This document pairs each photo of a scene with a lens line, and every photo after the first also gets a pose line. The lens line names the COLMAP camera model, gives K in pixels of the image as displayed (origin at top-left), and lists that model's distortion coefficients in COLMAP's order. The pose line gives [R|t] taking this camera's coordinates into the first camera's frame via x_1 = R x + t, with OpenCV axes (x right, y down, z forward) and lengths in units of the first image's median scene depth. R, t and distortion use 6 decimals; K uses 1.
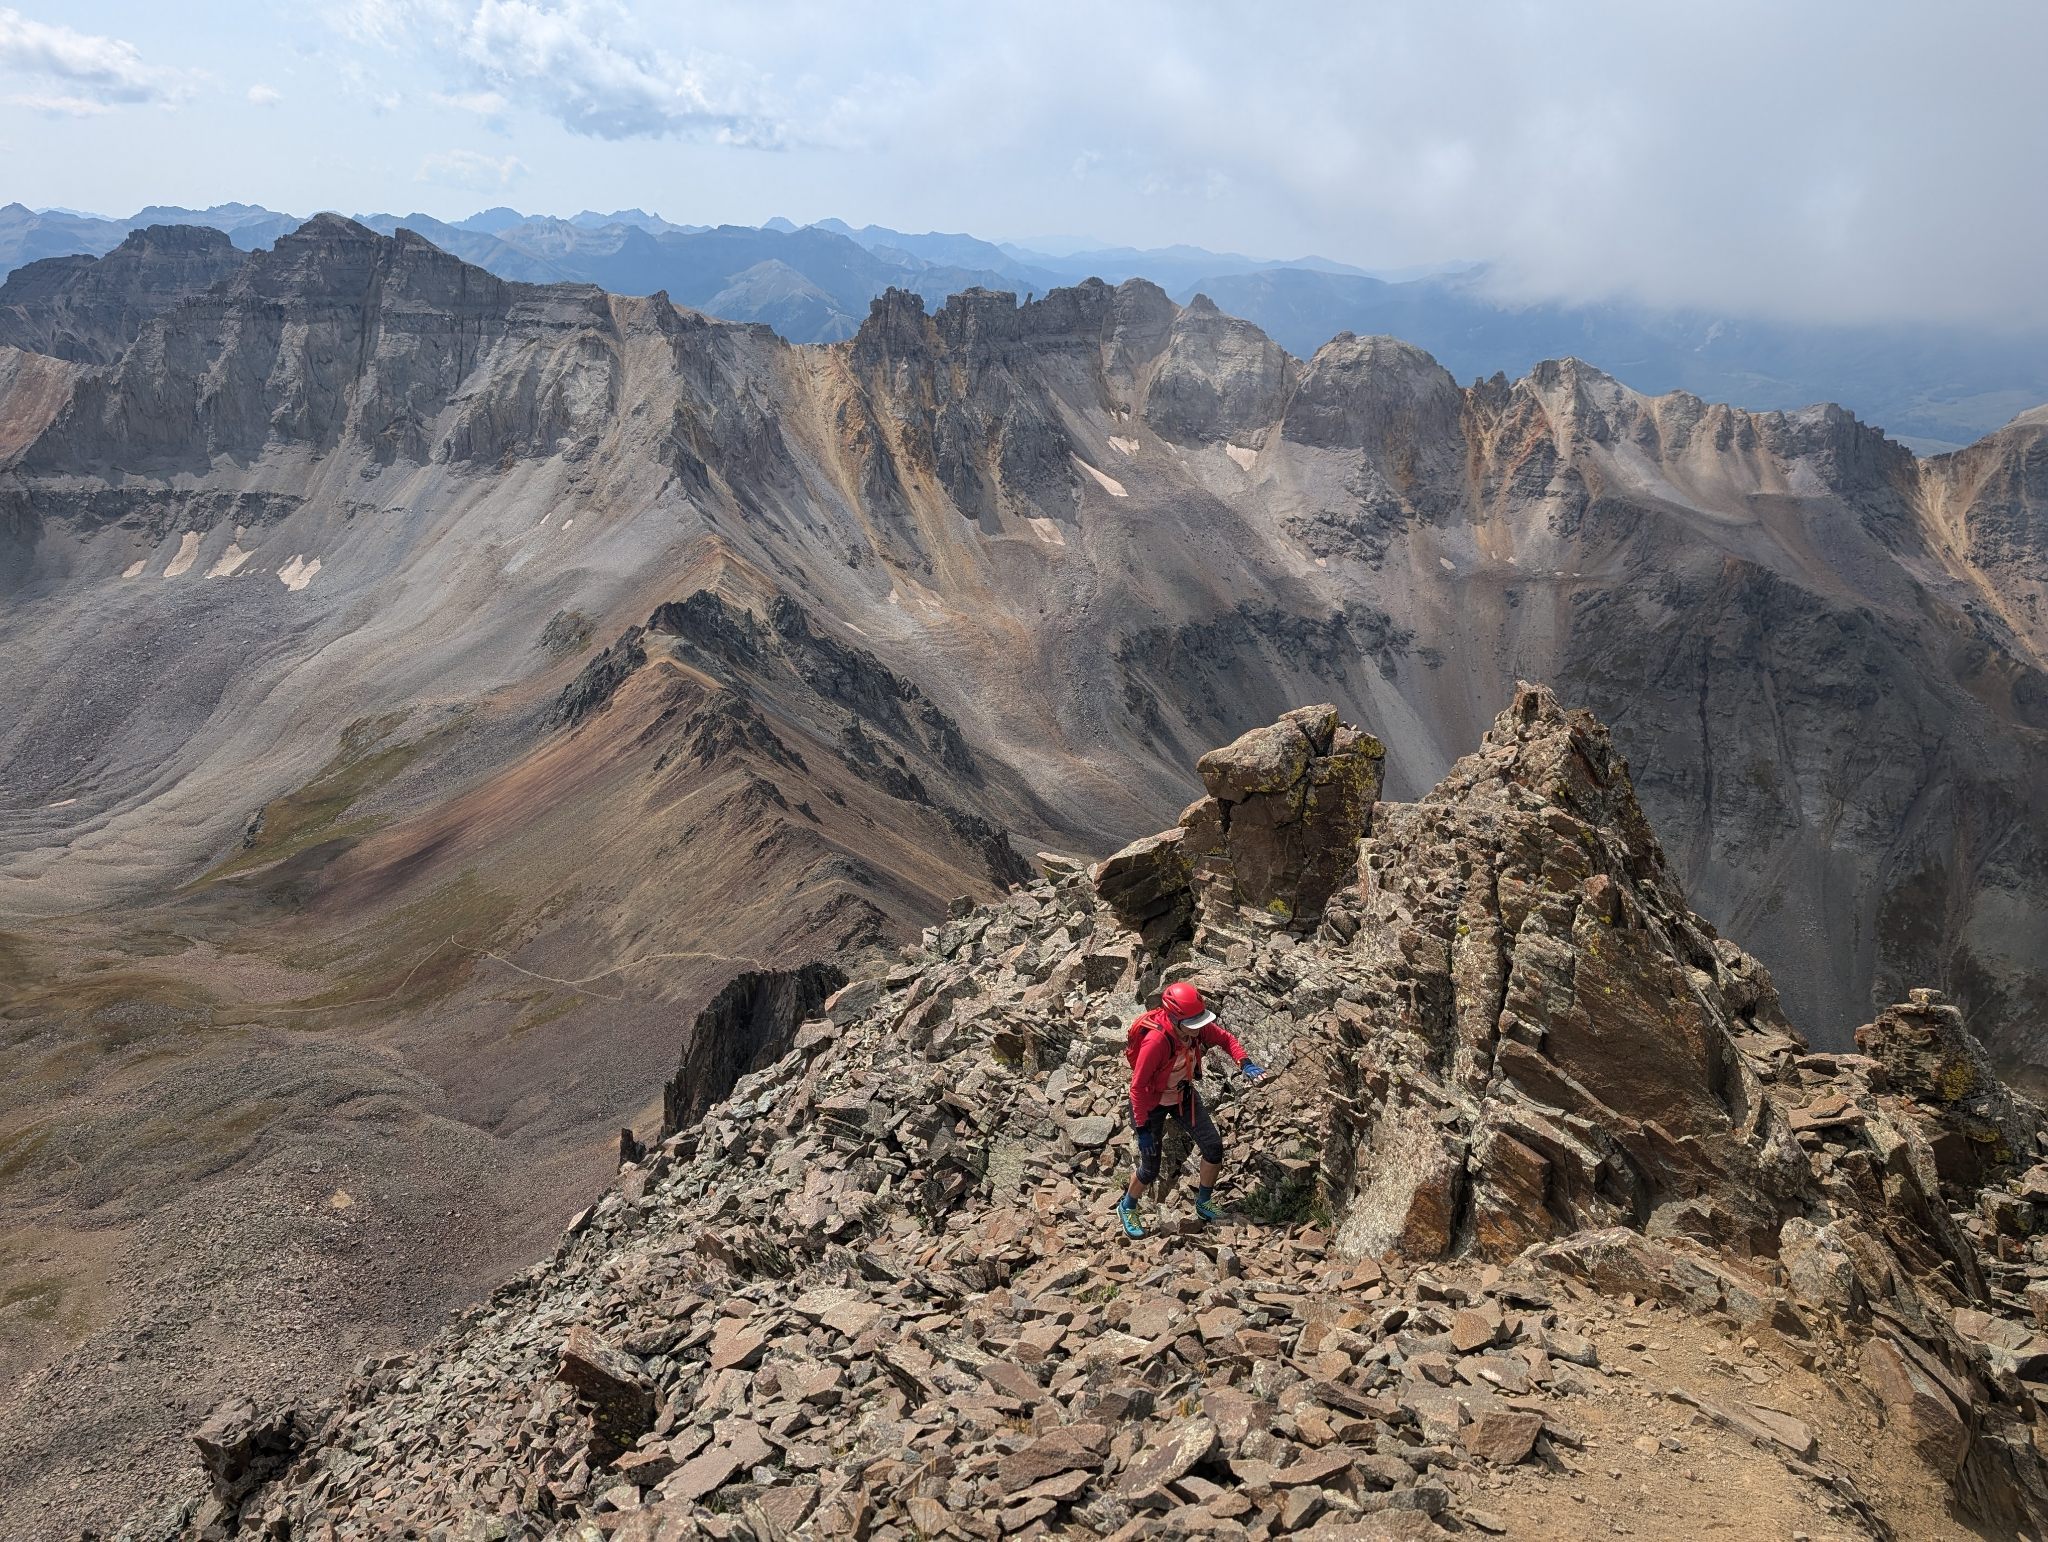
lens RADIAL K [[1511.7, 0, 1047.7], [0, 1511.7, 771.9], [0, 0, 1]] dist [0.053619, -0.097988]
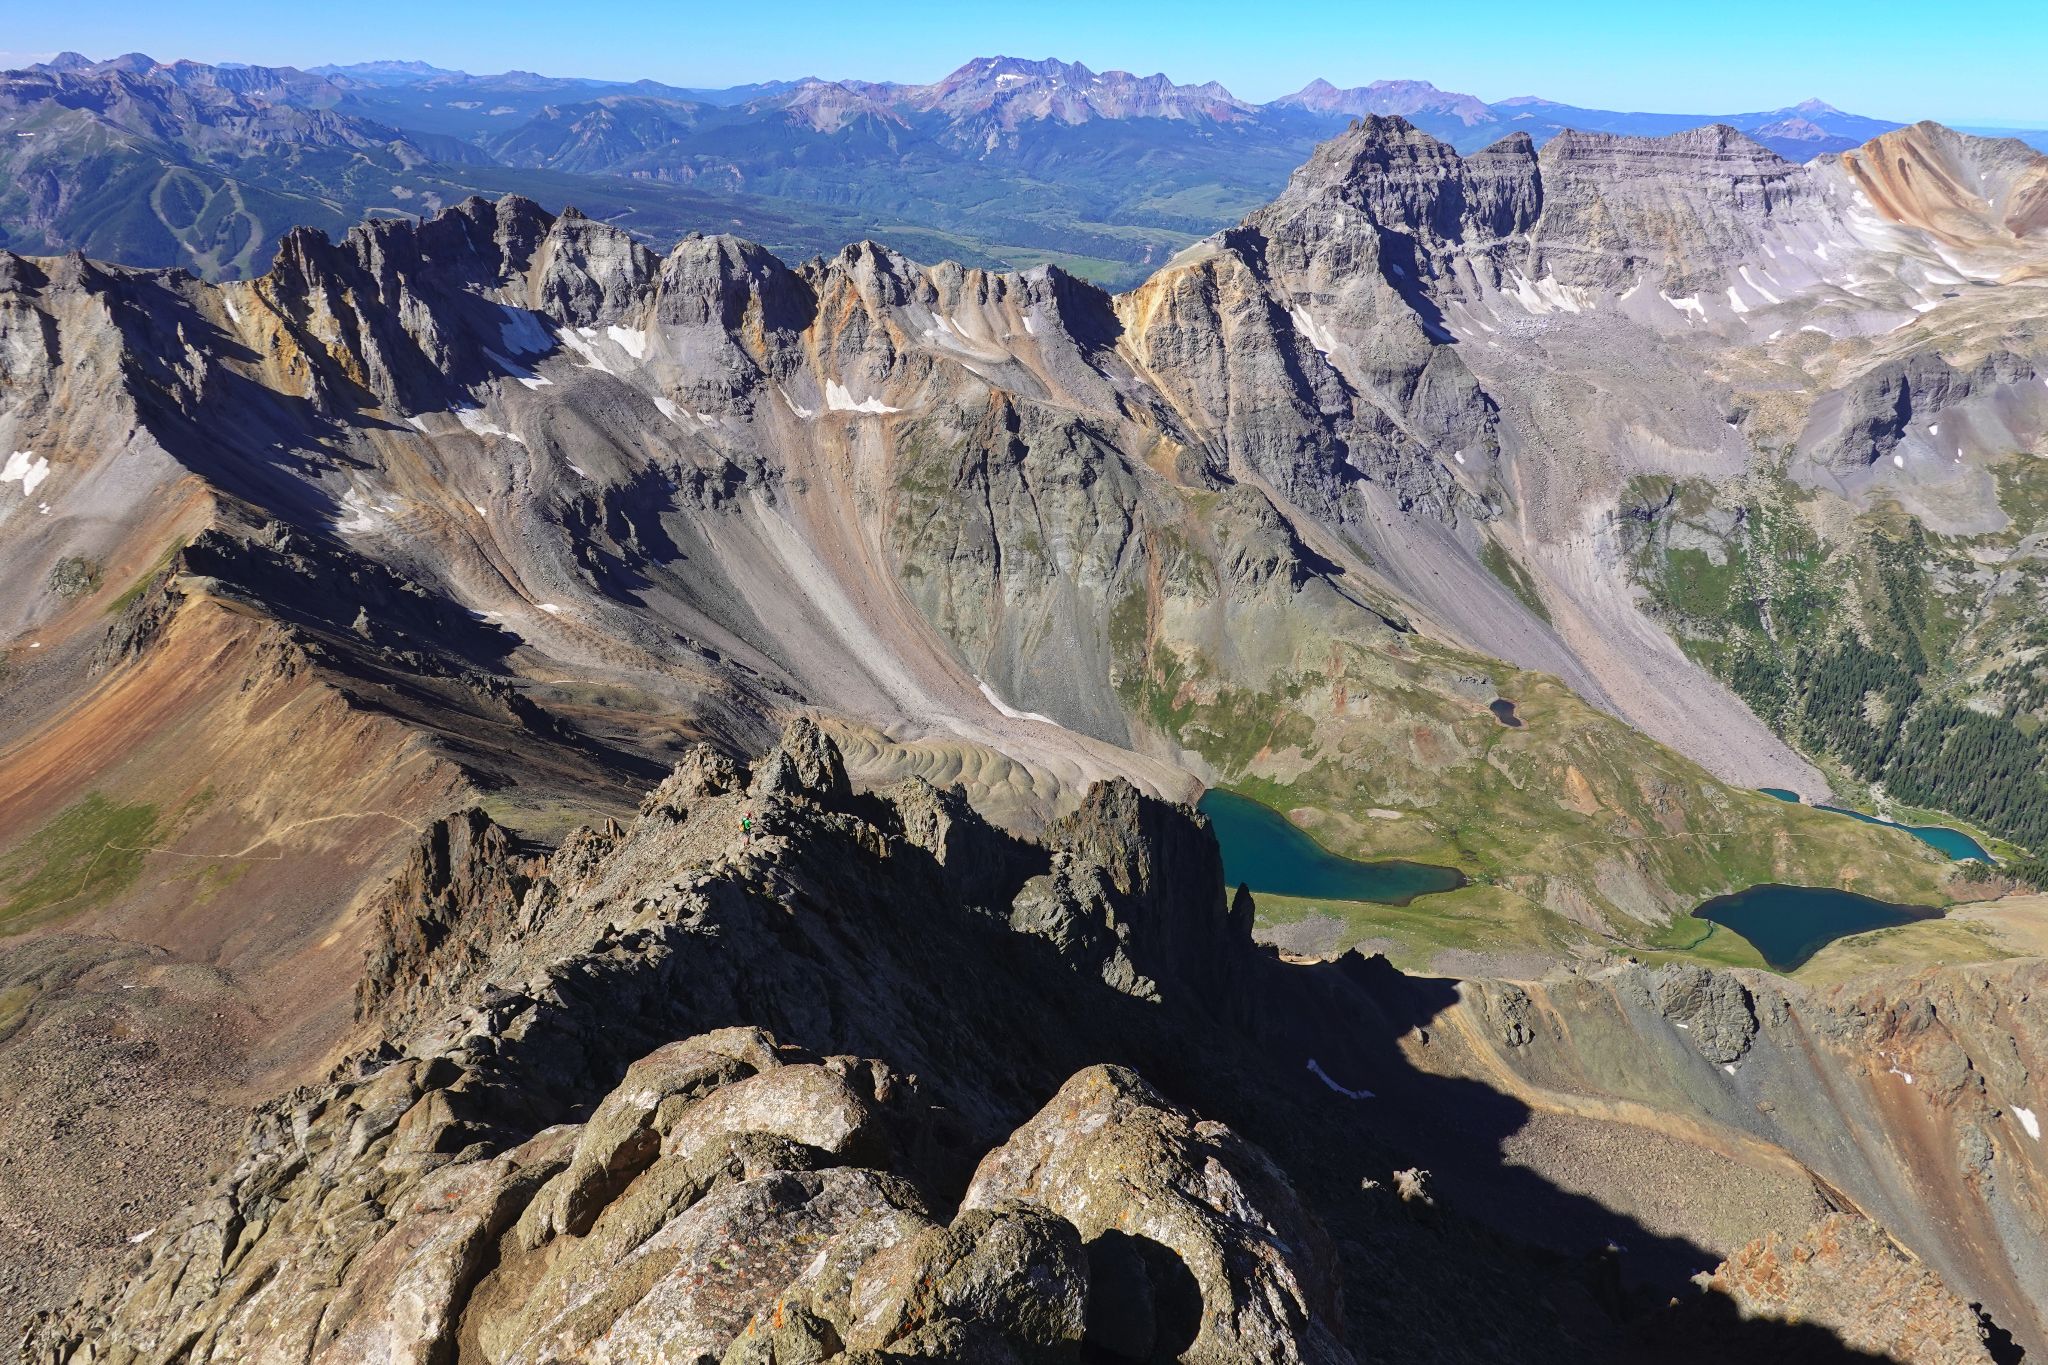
lens RADIAL K [[1308.5, 0, 1024.0], [0, 1308.5, 682.5], [0, 0, 1]] dist [-0.032308, 0.021171]
pose [[0.912396, -0.179521, 0.367838, -0.024082], [0.139966, 0.981350, 0.131765, -0.031606], [-0.384633, -0.068737, 0.920507, -0.161146]]
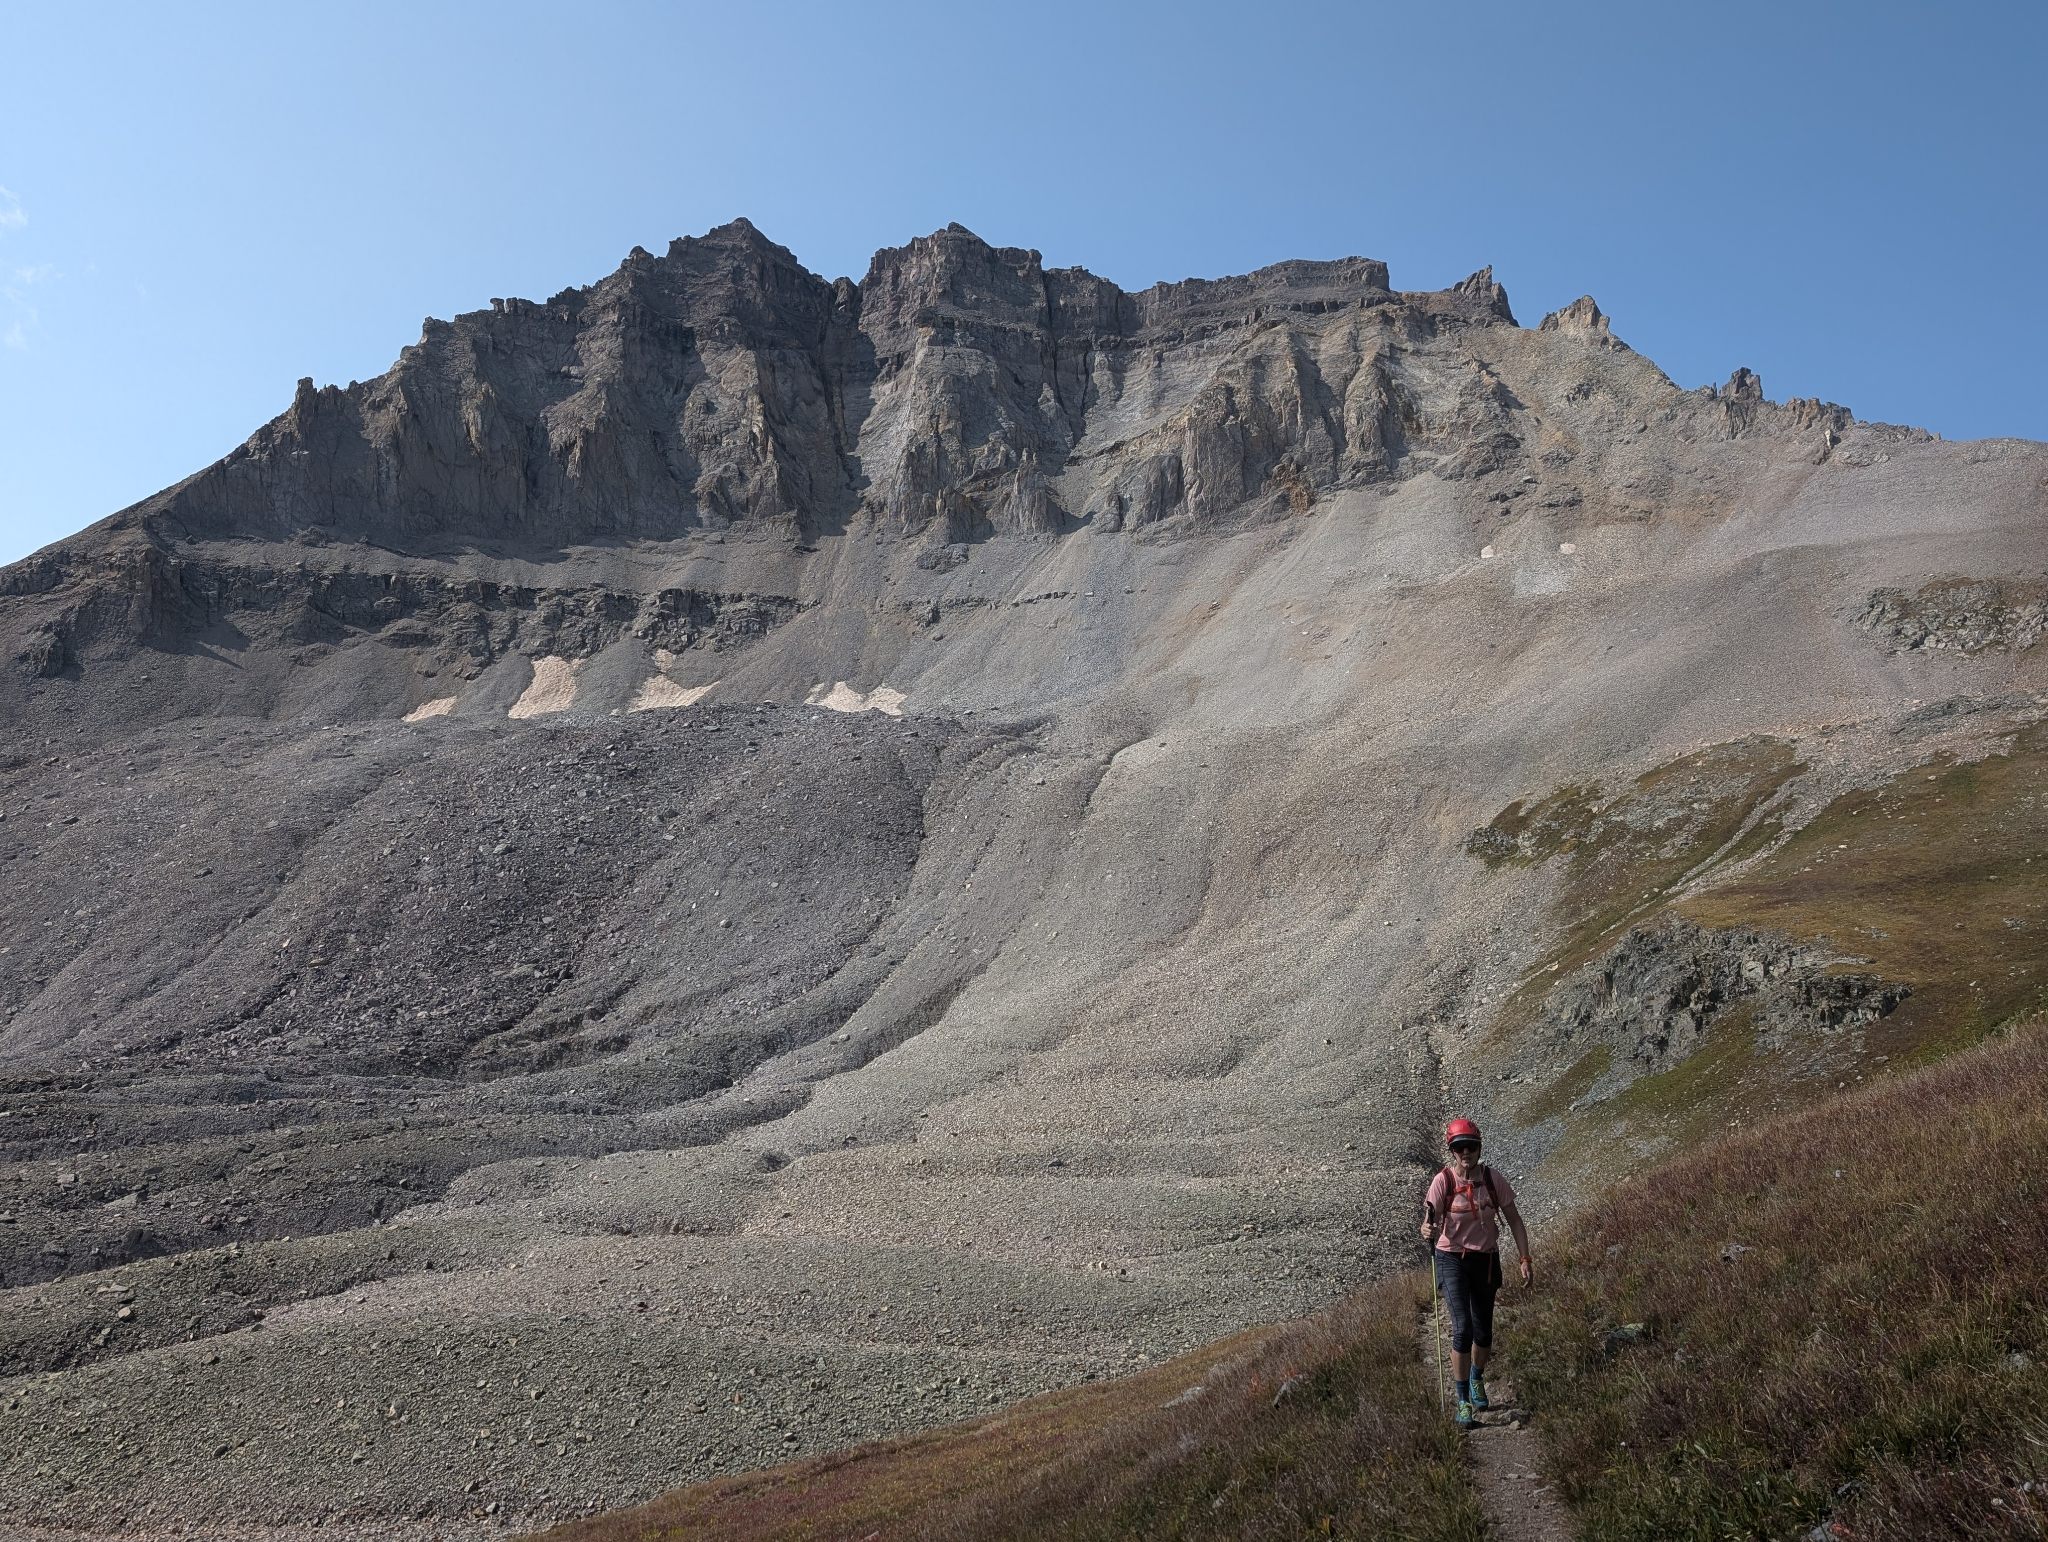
lens RADIAL K [[1748.7, 0, 1024.0], [0, 1748.7, 771.0], [0, 0, 1]] dist [0.003887, -0.001451]
pose [[0.997506, -0.011750, 0.069590, -0.444276], [0.039964, 0.906761, -0.419746, 0.075840], [-0.058169, 0.421480, 0.904970, 0.541138]]
